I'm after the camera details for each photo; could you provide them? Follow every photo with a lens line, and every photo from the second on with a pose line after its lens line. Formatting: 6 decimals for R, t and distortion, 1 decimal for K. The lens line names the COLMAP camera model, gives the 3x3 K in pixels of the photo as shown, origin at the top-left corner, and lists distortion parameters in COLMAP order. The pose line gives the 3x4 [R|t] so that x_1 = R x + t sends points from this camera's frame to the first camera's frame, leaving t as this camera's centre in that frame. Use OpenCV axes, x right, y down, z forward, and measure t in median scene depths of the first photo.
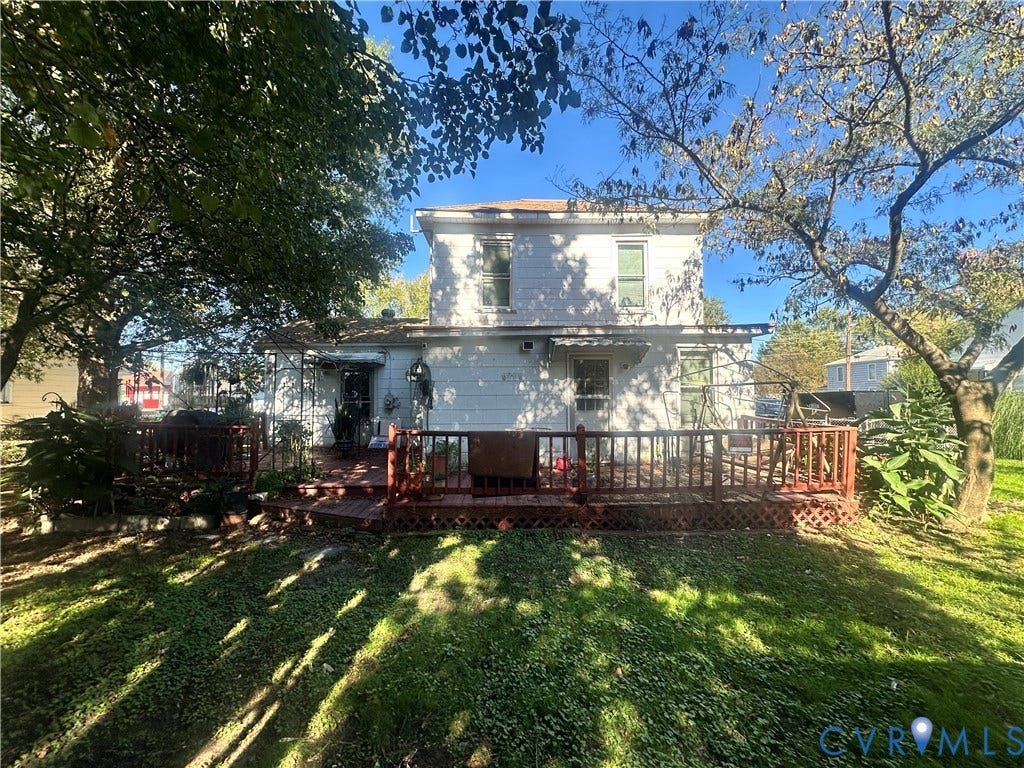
lens RADIAL K [[407.2, 0, 511.7], [0, 407.2, 386.4], [0, 0, 1]] dist [-0.000702, 0.000238]
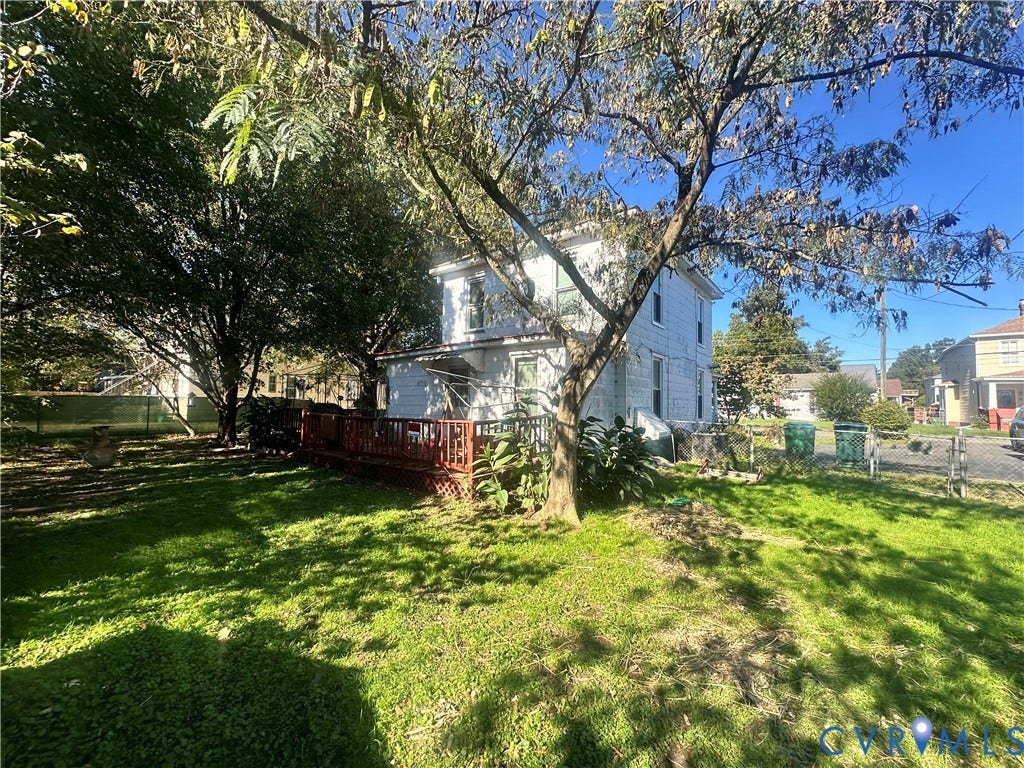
lens RADIAL K [[407.2, 0, 510.7], [0, 407.2, 388.4], [0, 0, 1]] dist [-0.000702, 0.000238]
pose [[0.757995, -0.011381, -0.652161, 1.173695], [0.006357, 0.999929, -0.010061, 0.011791], [0.652229, 0.003480, 0.758014, 0.105045]]
